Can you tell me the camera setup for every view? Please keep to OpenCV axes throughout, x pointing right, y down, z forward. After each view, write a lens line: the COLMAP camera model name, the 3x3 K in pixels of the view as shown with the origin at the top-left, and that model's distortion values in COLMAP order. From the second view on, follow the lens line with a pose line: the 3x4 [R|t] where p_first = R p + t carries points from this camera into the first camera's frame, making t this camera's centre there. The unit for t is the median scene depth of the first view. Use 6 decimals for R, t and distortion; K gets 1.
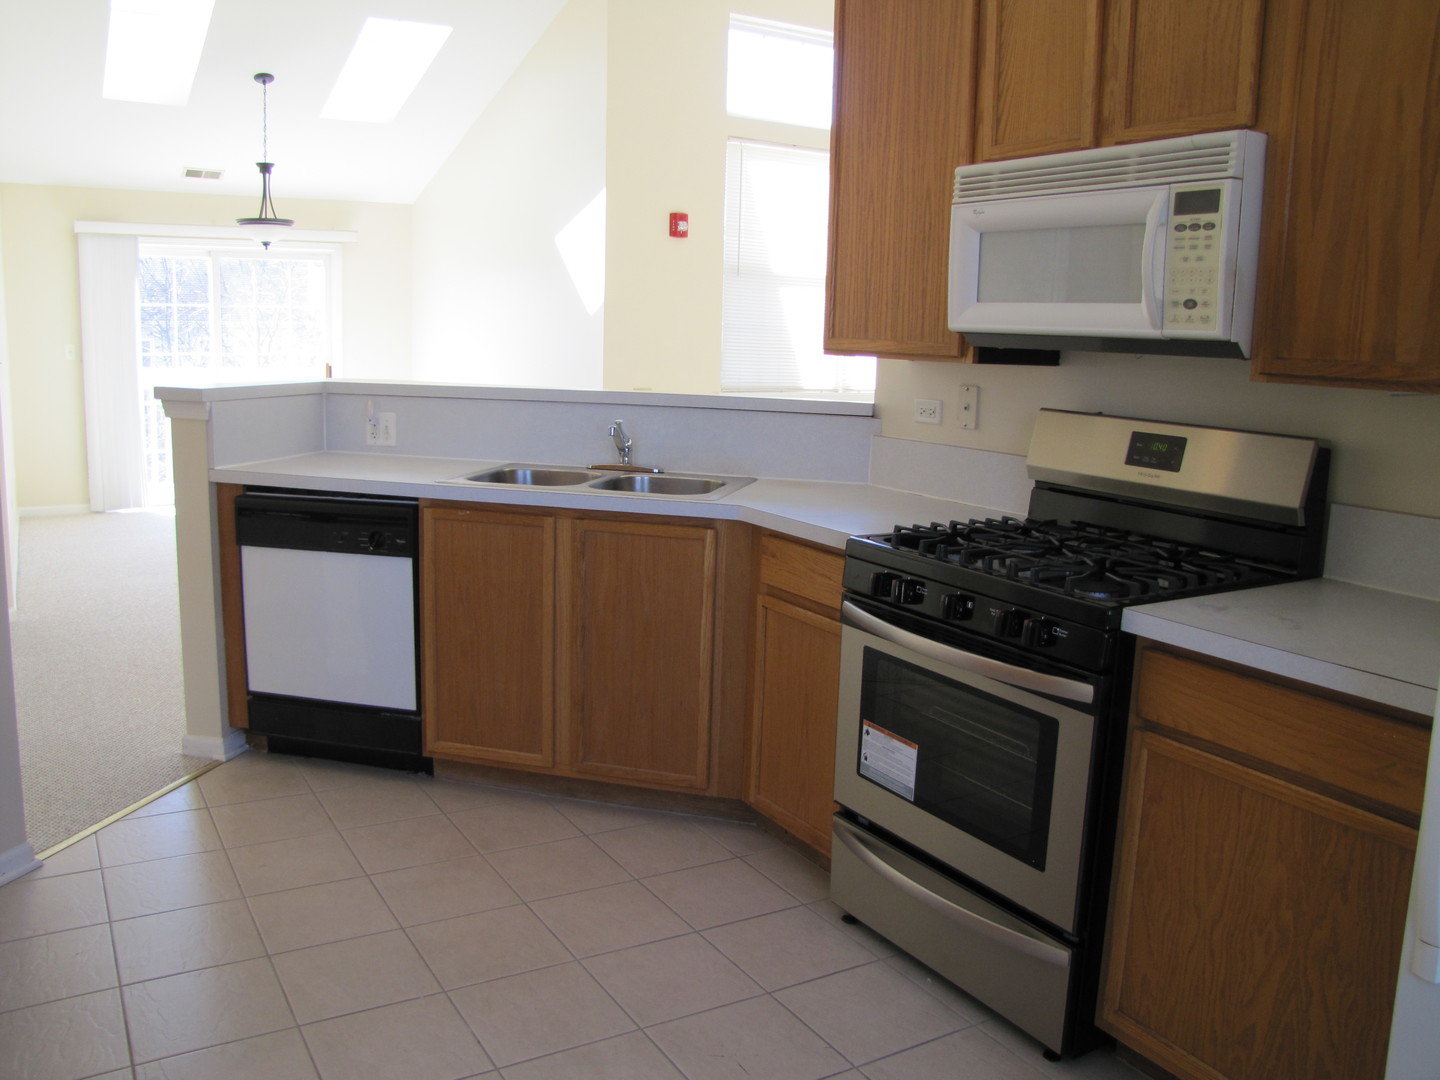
lens RADIAL K [[1208.5, 0, 717.4], [0, 1208.5, 542.6], [0, 0, 1]] dist [-0.152150, 0.128425]
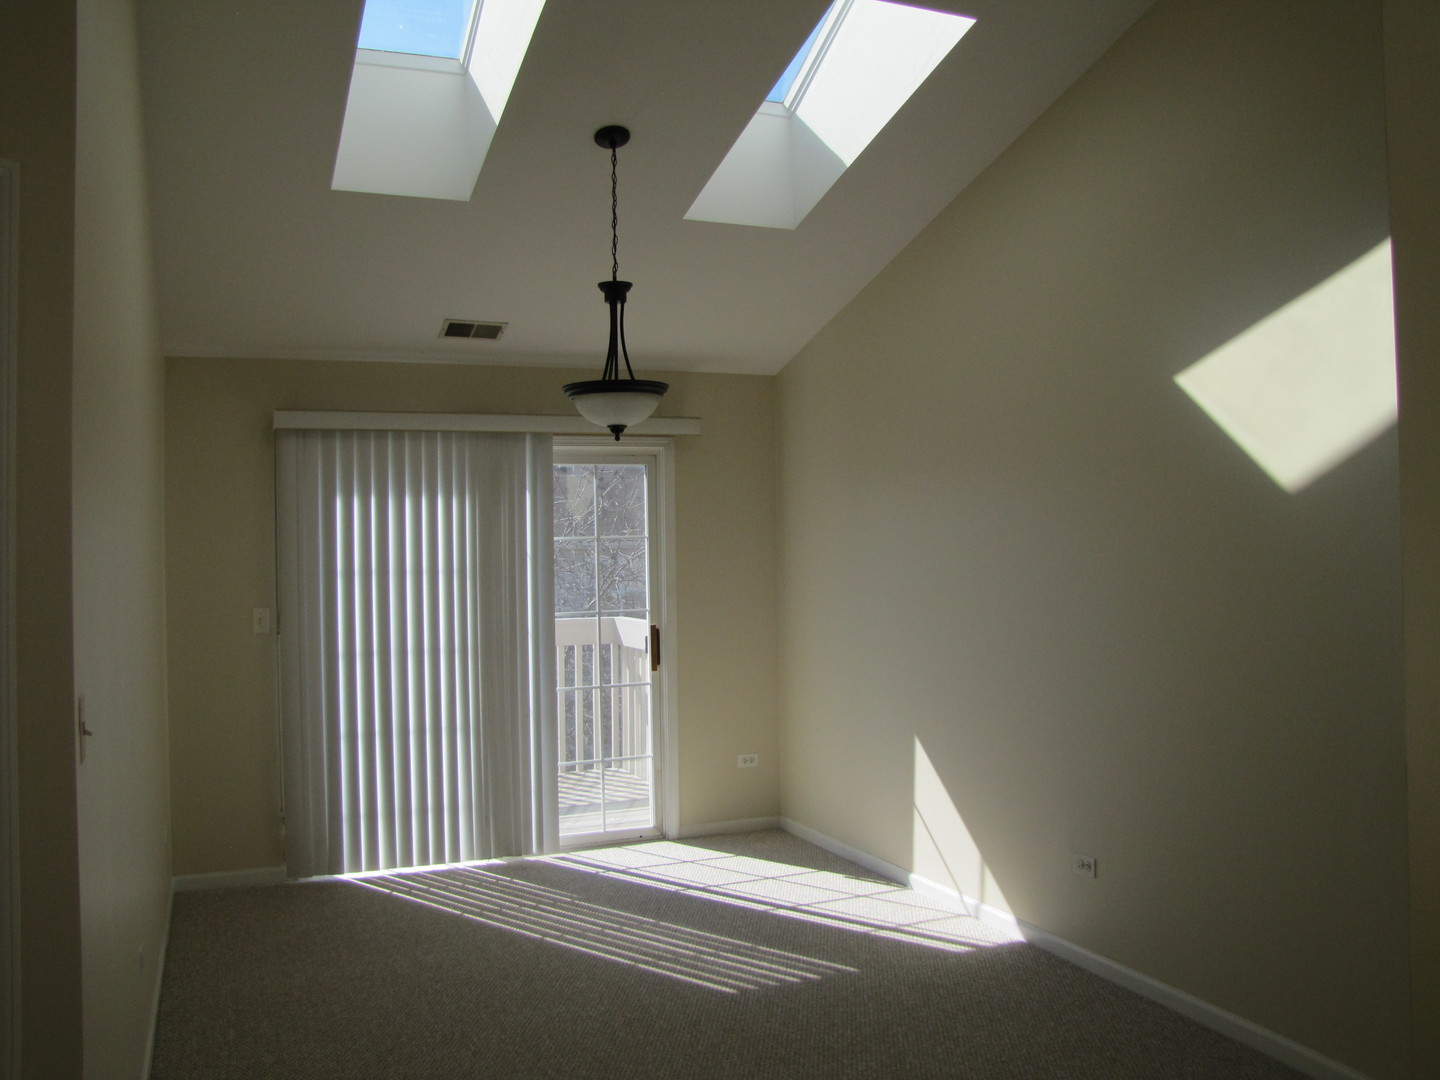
lens RADIAL K [[1208.5, 0, 705.2], [0, 1208.5, 537.8], [0, 0, 1]] dist [-0.152150, 0.128425]
pose [[0.989658, -0.034443, -0.139248, -0.269103], [0.009736, 0.984635, -0.174354, -0.109005], [0.143113, 0.171195, 0.974788, 0.479010]]
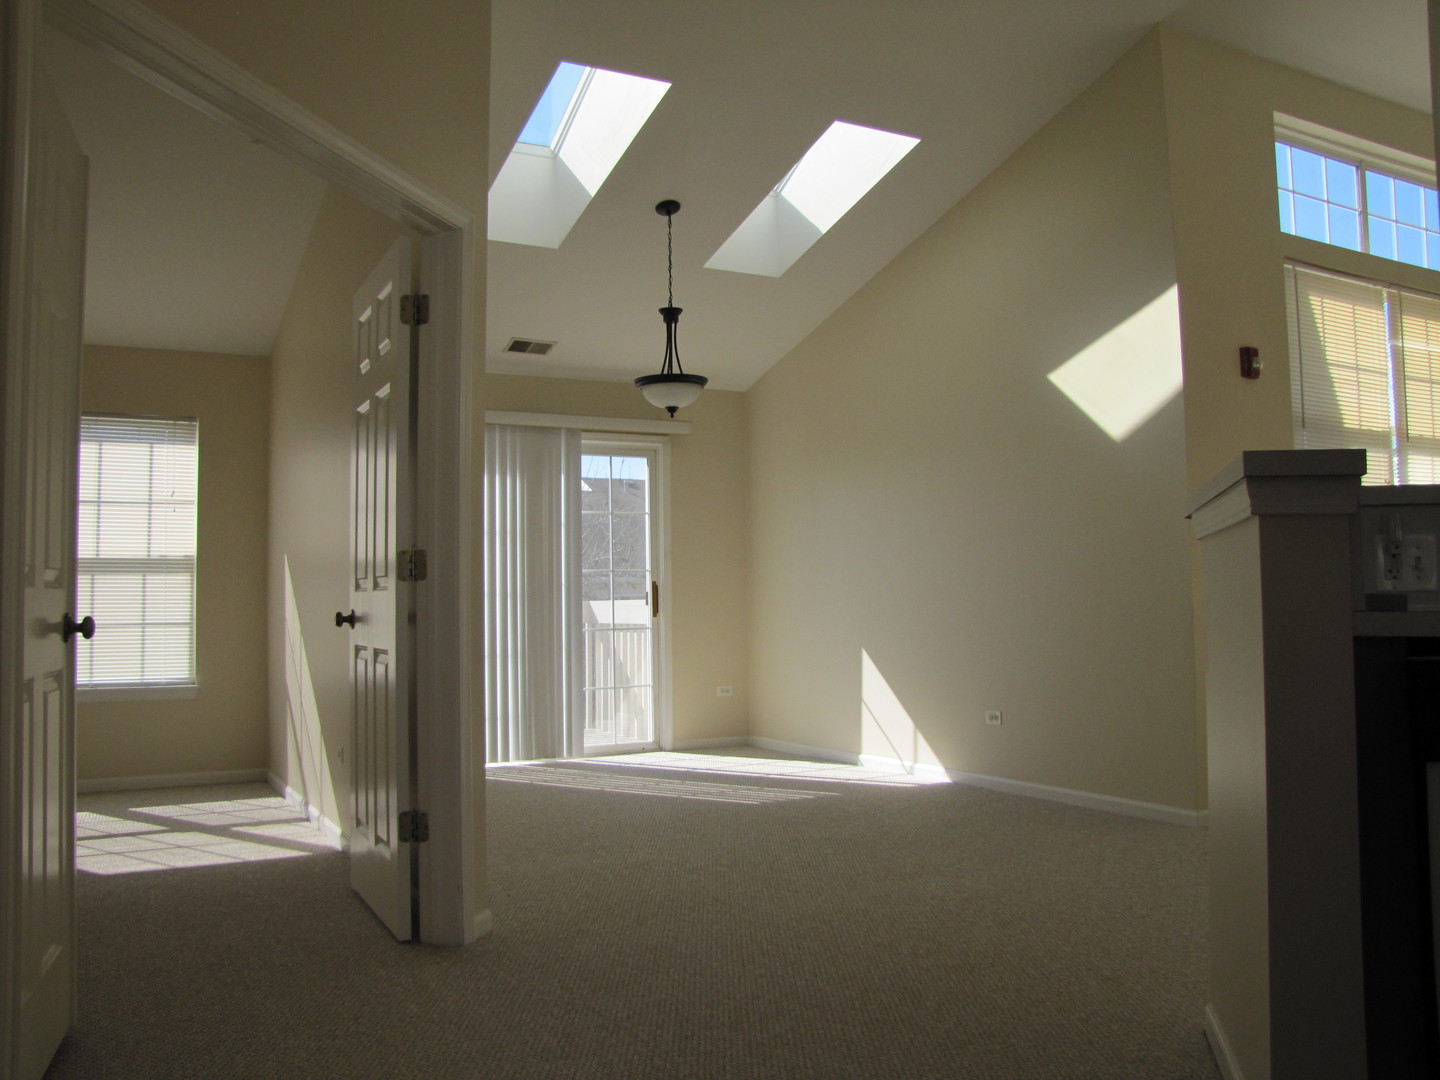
lens RADIAL K [[1208.5, 0, 732.1], [0, 1208.5, 541.9], [0, 0, 1]] dist [-0.152150, 0.128425]
pose [[0.999295, -0.036236, -0.009802, -0.340808], [0.033222, 0.975268, -0.218515, 0.005944], [0.017478, 0.218035, 0.975784, 0.246581]]
